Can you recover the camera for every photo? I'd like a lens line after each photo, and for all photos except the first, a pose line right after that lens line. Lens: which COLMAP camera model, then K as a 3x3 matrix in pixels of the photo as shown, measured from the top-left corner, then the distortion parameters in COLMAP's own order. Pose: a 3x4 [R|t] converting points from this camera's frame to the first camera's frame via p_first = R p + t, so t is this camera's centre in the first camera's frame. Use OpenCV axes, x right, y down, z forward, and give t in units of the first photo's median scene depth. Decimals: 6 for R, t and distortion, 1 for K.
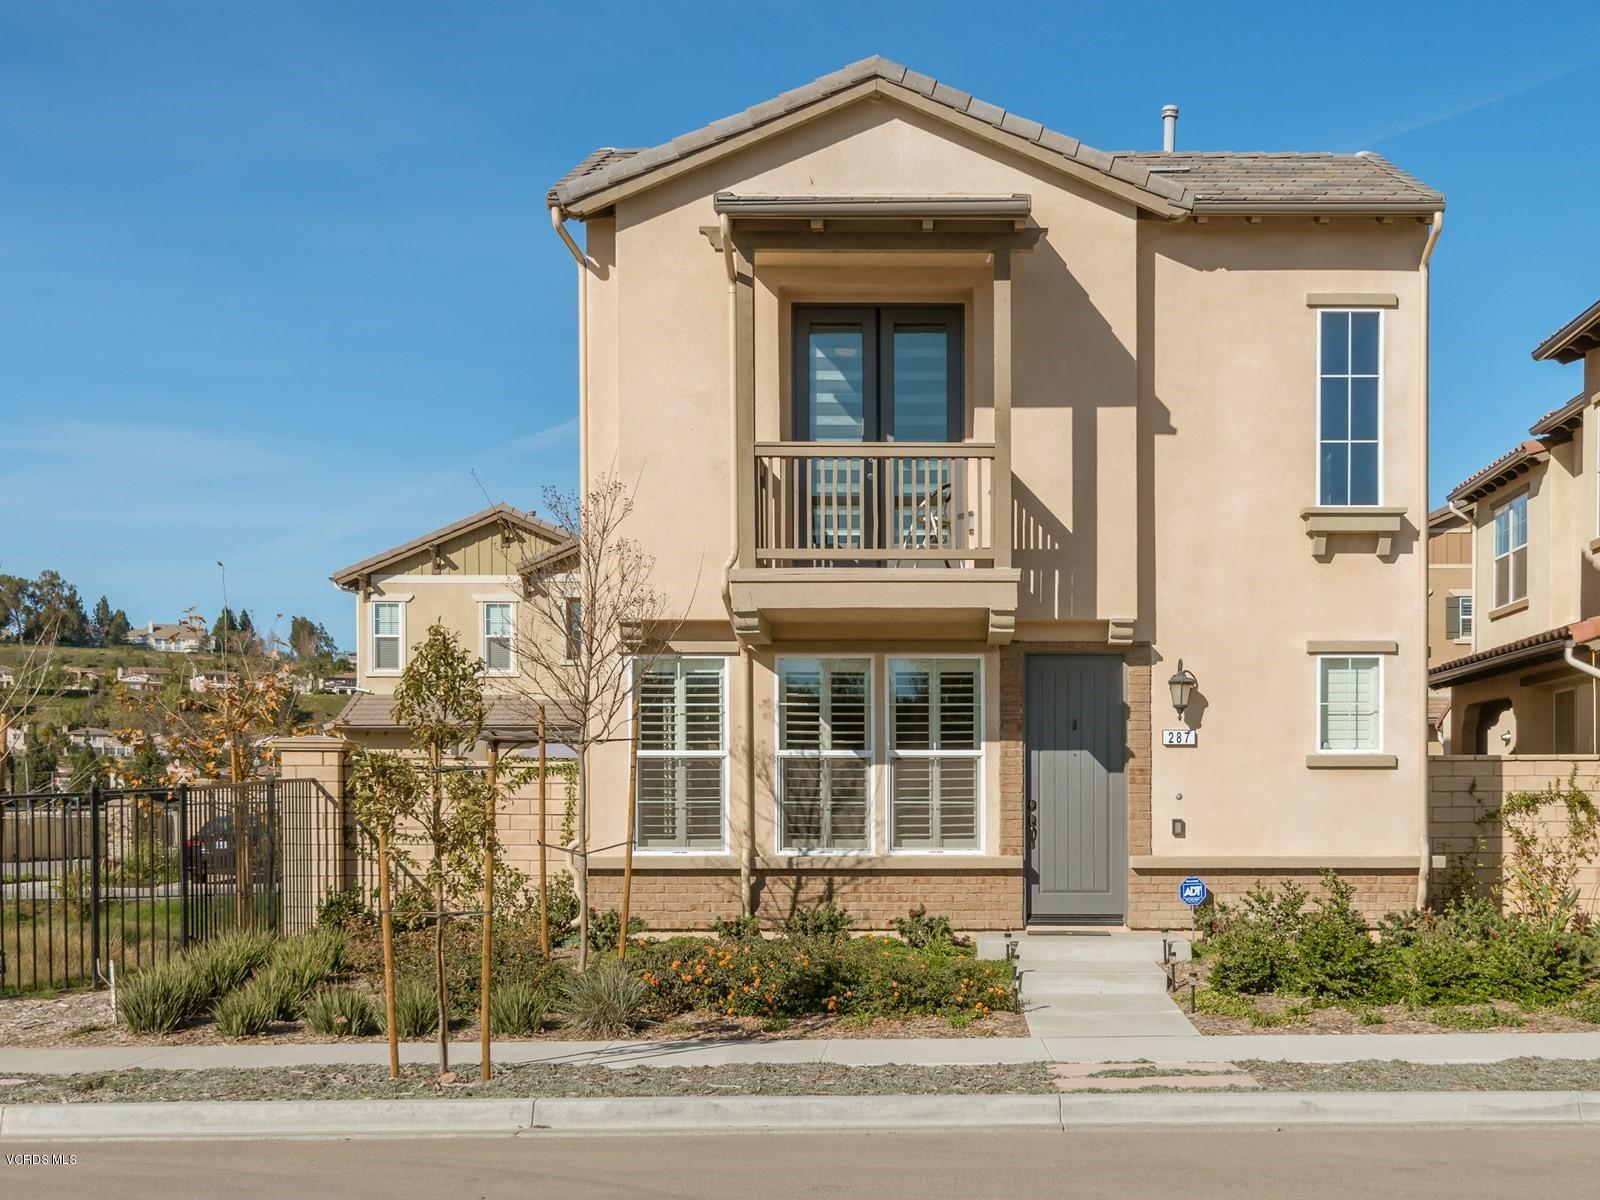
lens RADIAL K [[2480.9, 0, 797.5], [0, 2480.9, 841.2], [0, 0, 1]] dist [0.043294, 0.035471]
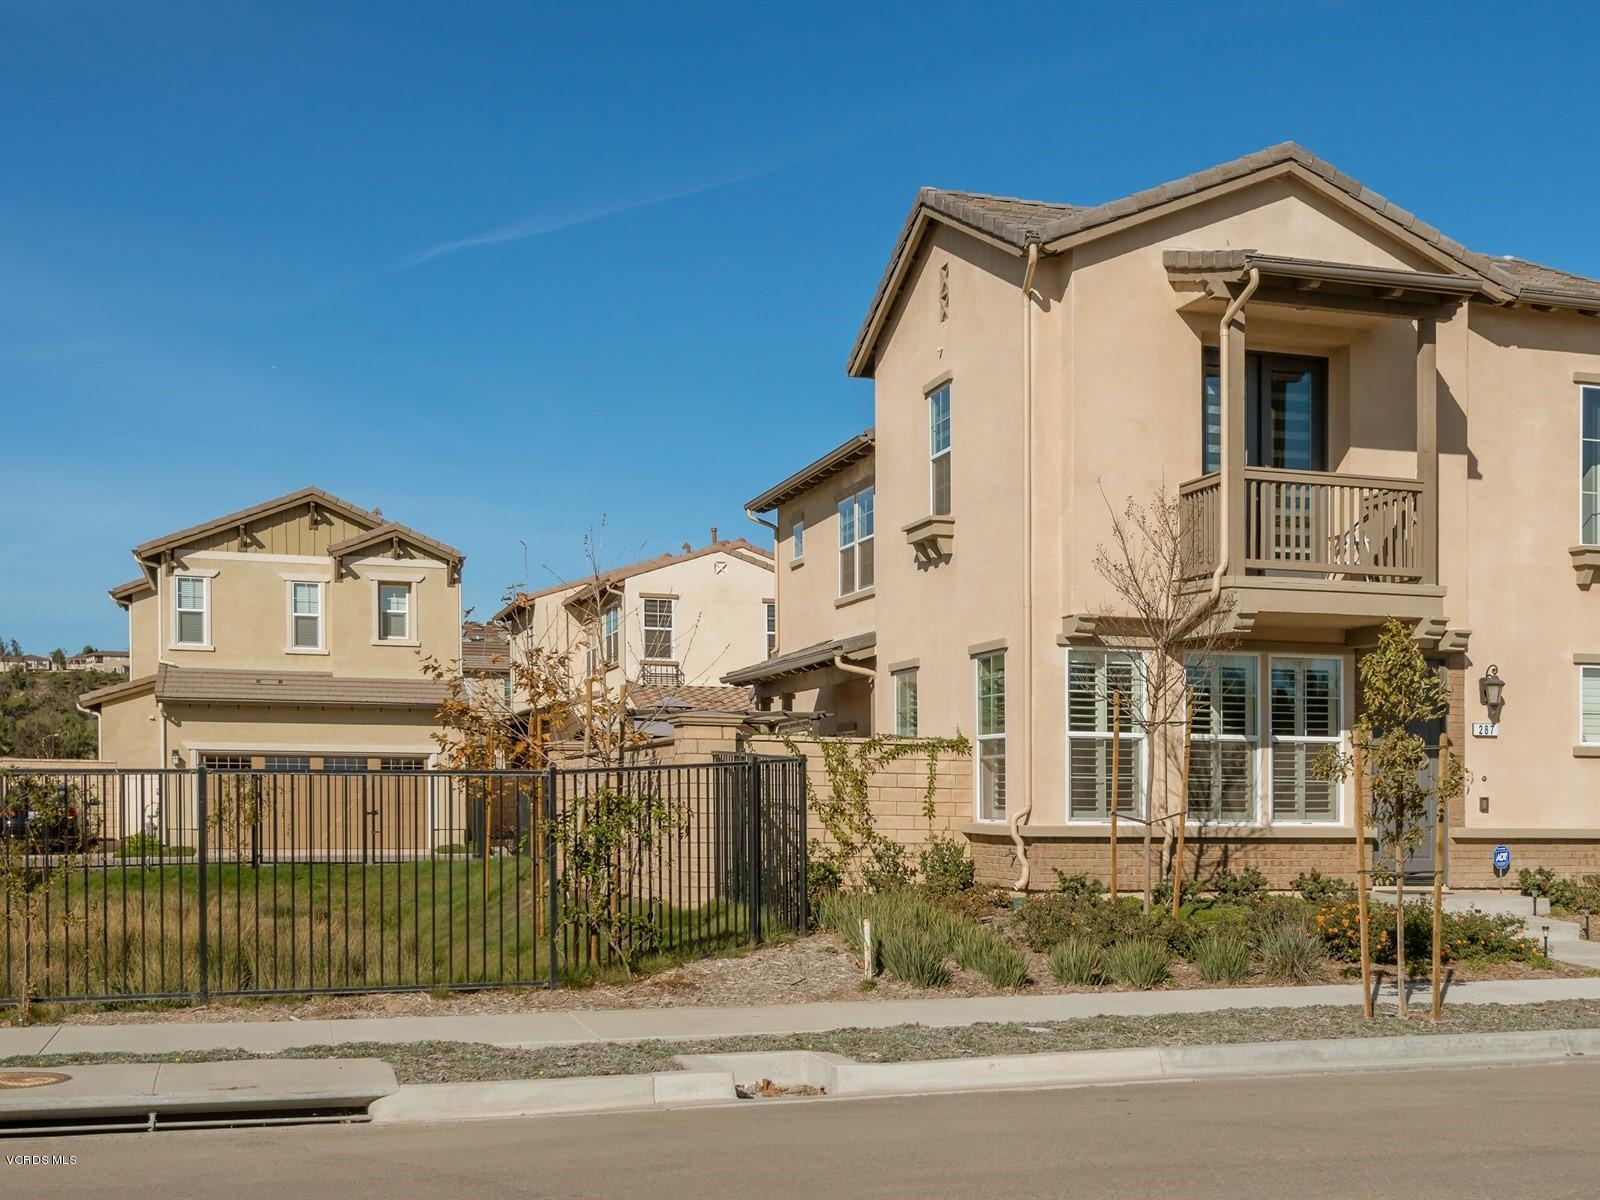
lens RADIAL K [[2274.8, 0, 802.6], [0, 2274.8, 808.5], [0, 0, 1]] dist [0.019014, 0.014995]
pose [[0.934837, 0.008030, 0.354986, -0.548224], [-0.006449, 0.999963, -0.005636, 0.004882], [-0.355019, 0.002979, 0.934854, 0.080754]]
